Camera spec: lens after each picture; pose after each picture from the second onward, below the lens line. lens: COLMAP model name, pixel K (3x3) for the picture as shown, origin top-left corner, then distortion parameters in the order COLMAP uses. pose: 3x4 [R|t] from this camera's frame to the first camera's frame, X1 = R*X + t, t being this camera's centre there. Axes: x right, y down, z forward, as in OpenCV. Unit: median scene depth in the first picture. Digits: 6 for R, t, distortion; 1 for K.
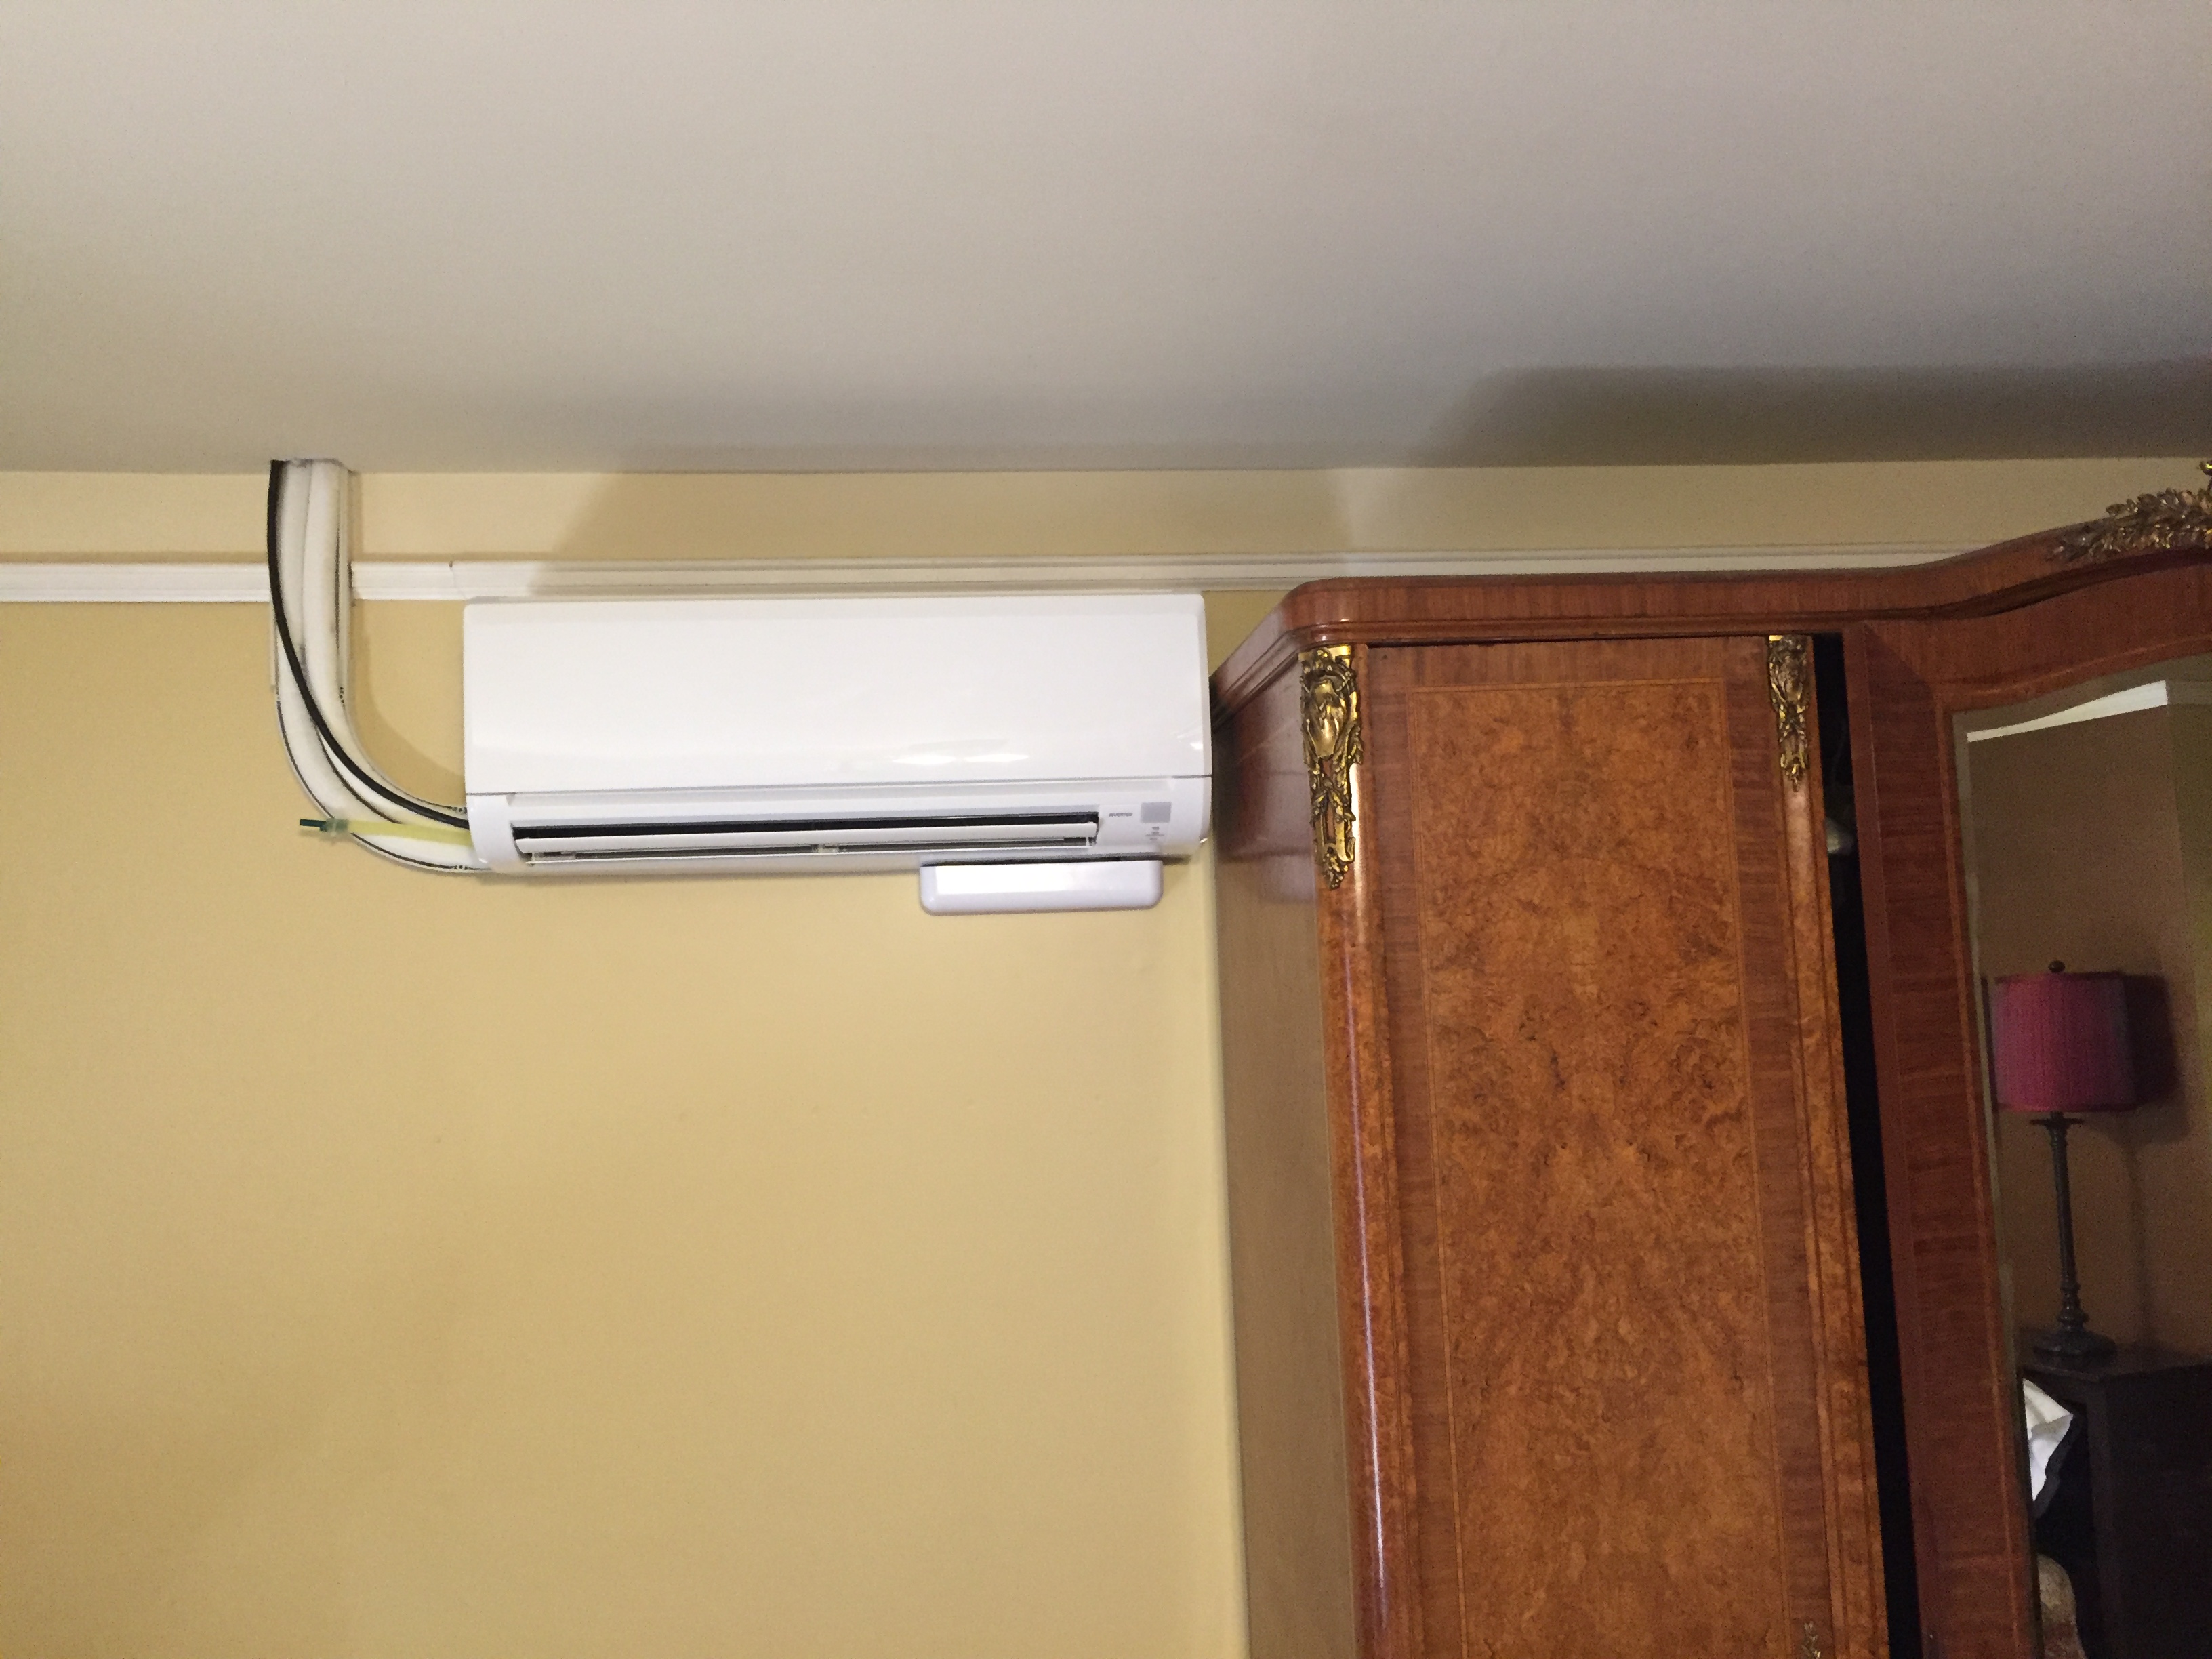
lens RADIAL K [[1850.7, 0, 1104.3], [0, 1850.7, 820.7], [0, 0, 1]] dist [0.070019, -0.092480]
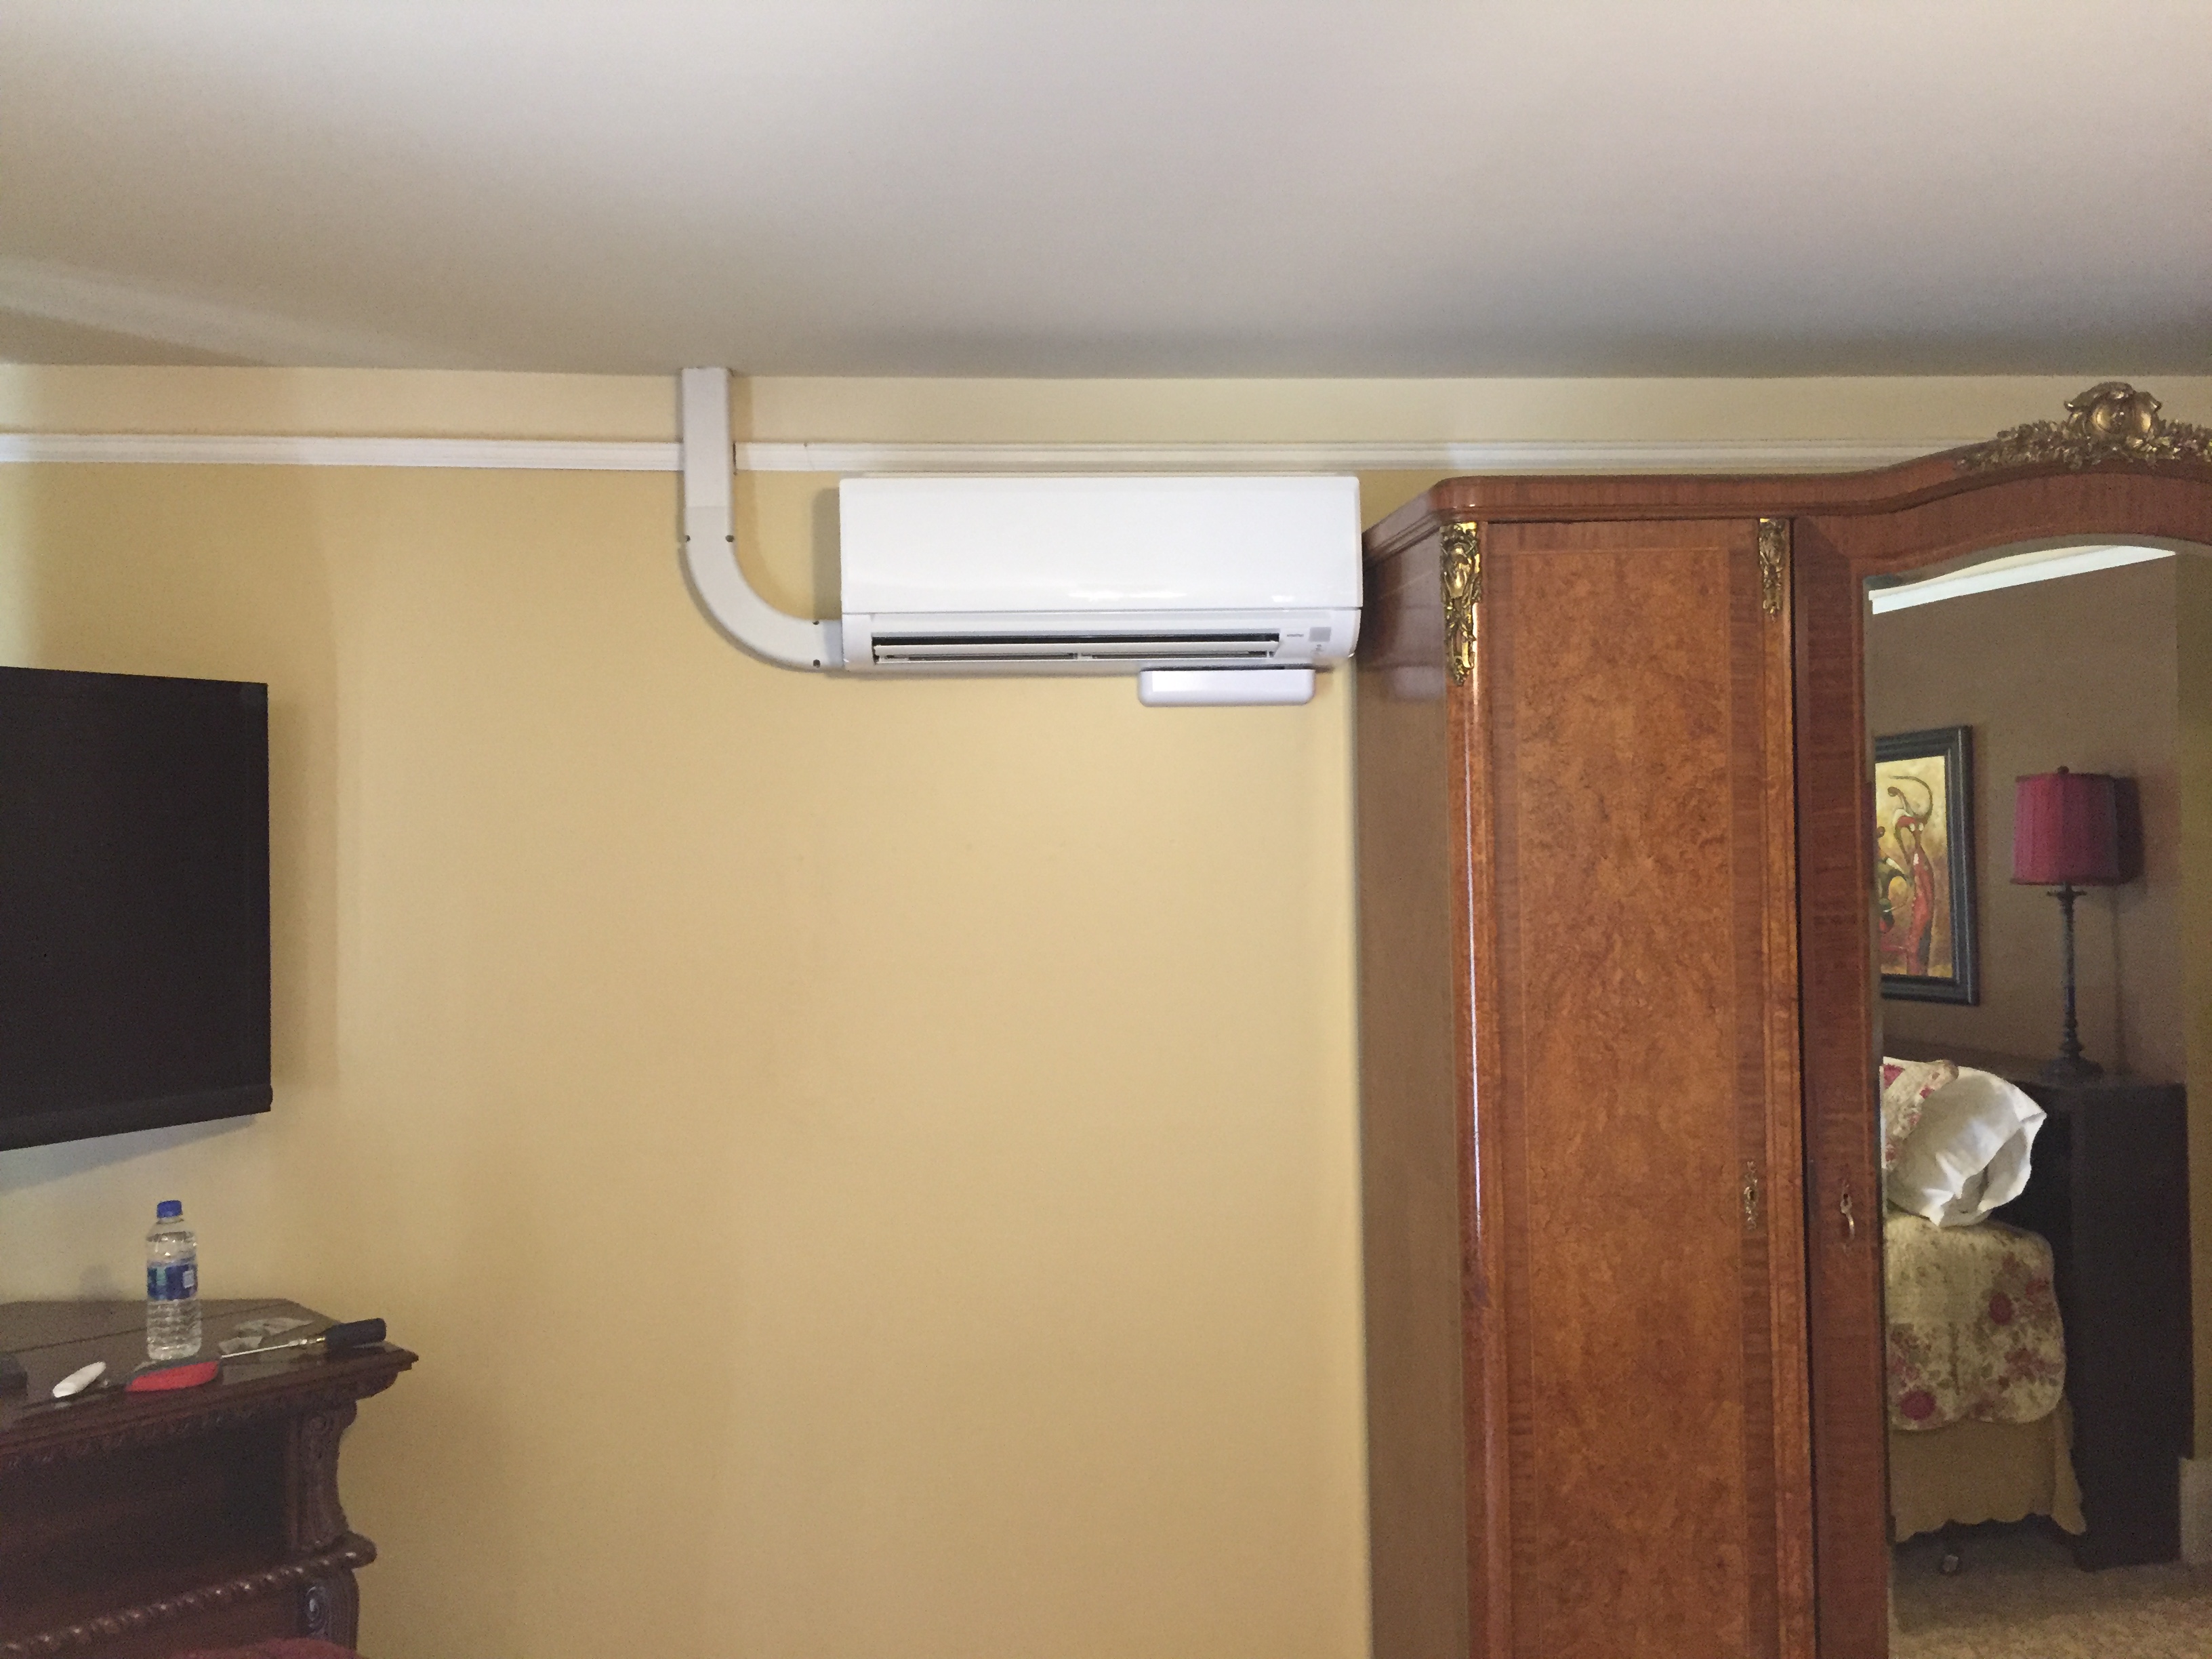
lens RADIAL K [[1850.7, 0, 1104.3], [0, 1850.7, 820.7], [0, 0, 1]] dist [0.070019, -0.092480]
pose [[0.999697, 0.018079, -0.016678, -0.136862], [-0.016428, 0.995403, 0.094360, 0.008107], [0.018307, -0.094057, 0.995398, -0.514064]]
